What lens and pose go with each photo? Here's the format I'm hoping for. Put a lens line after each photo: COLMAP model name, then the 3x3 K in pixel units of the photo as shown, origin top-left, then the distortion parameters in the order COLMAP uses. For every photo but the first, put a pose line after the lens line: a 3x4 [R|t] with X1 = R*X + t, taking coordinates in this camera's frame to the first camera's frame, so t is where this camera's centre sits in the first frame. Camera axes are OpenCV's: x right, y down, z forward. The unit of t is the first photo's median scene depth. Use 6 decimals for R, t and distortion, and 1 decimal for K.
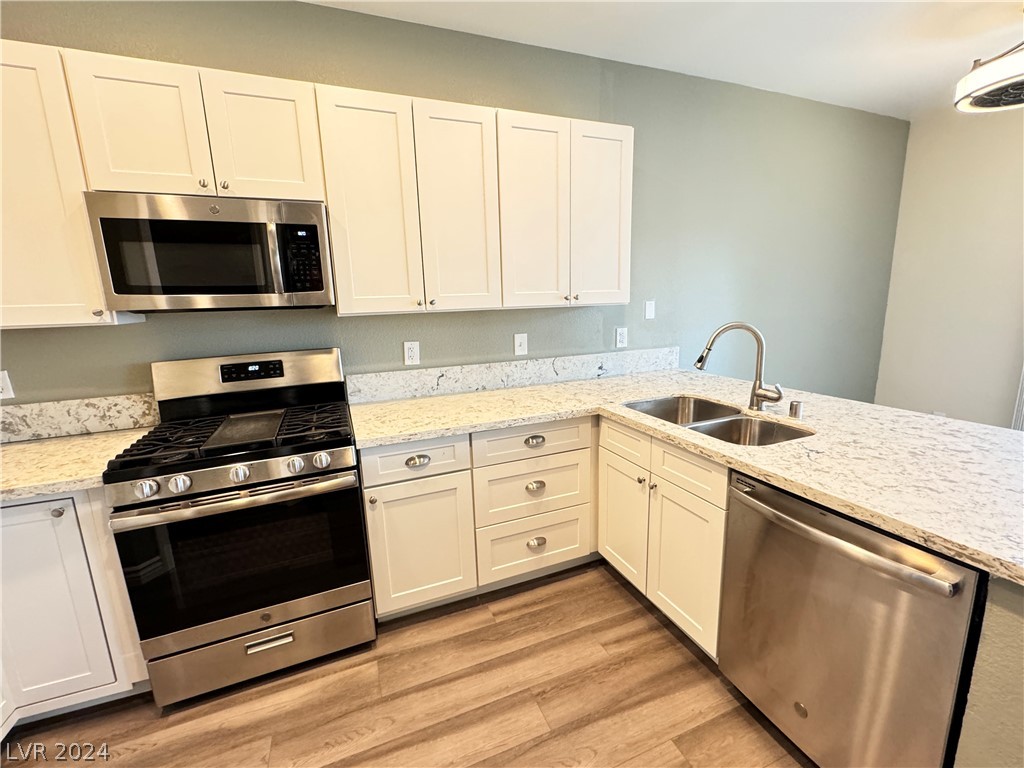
lens RADIAL K [[437.1, 0, 511.5], [0, 437.1, 384.5], [0, 0, 1]] dist [-0.002048, 0.000356]
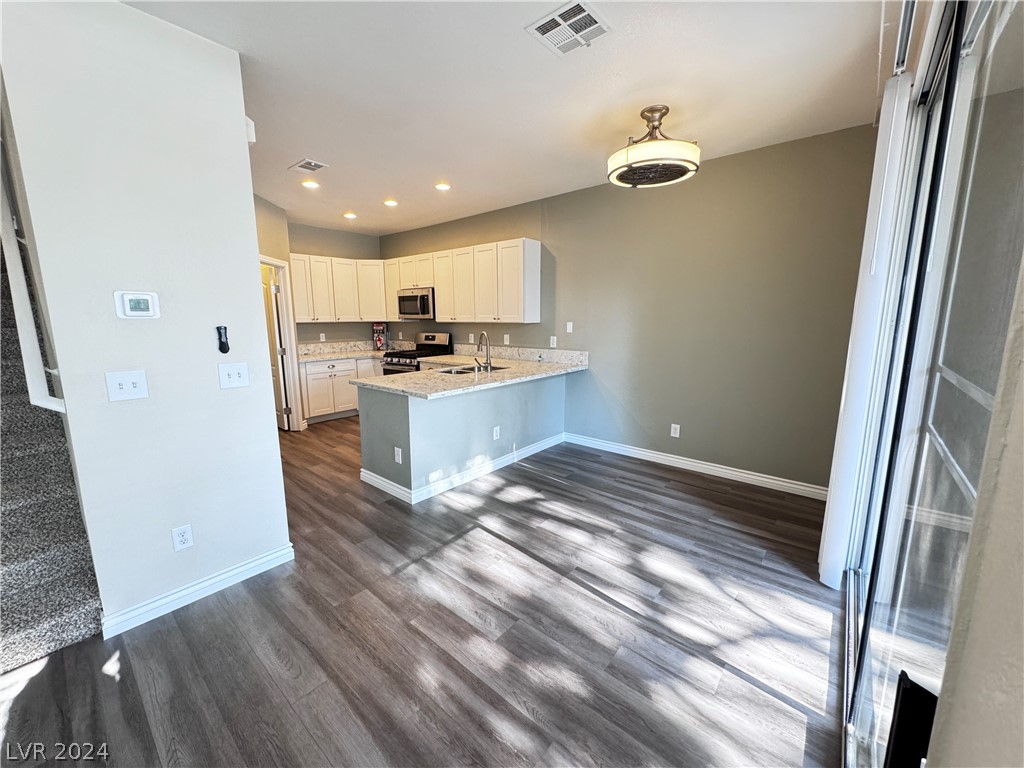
lens RADIAL K [[410.9, 0, 511.5], [0, 410.9, 384.9], [0, 0, 1]] dist [0.002051, 0.000052]
pose [[0.460122, 0.175808, -0.870275, 2.523953], [-0.178816, 0.978463, 0.103122, -0.118367], [0.869662, 0.108171, 0.481650, 0.105220]]
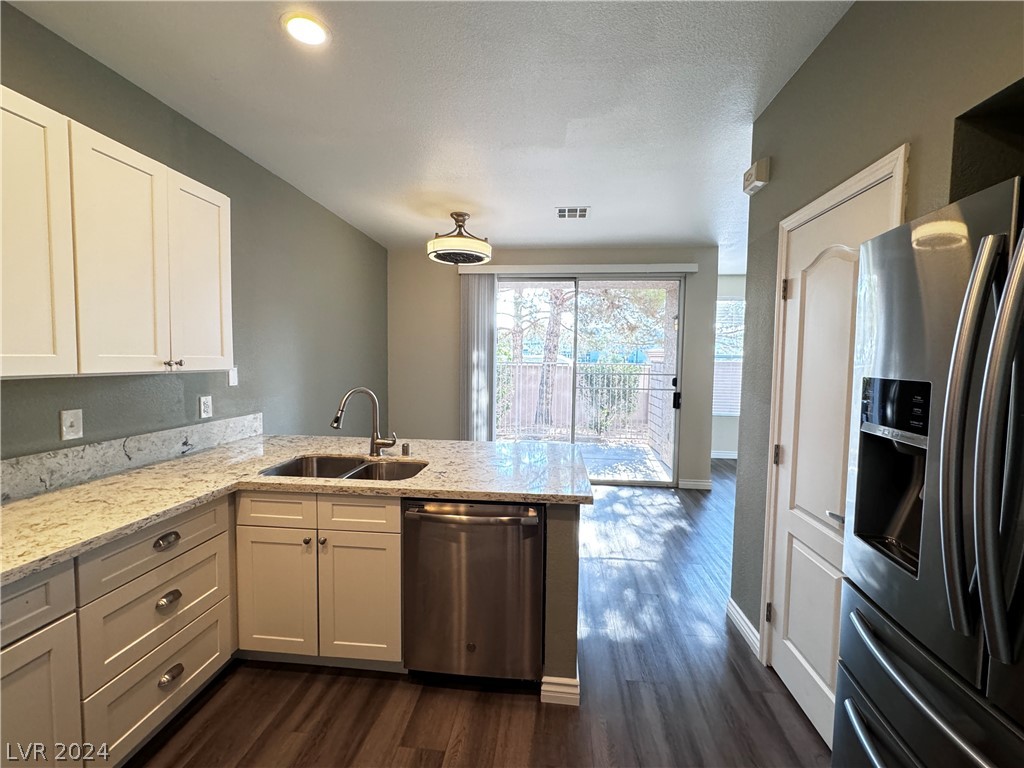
lens RADIAL K [[437.1, 0, 511.9], [0, 437.1, 384.7], [0, 0, 1]] dist [-0.002048, 0.000356]
pose [[0.464268, -0.016266, 0.885545, -0.381003], [0.143013, 0.988088, -0.056828, -0.017832], [-0.874072, 0.153028, 0.461064, 0.045036]]
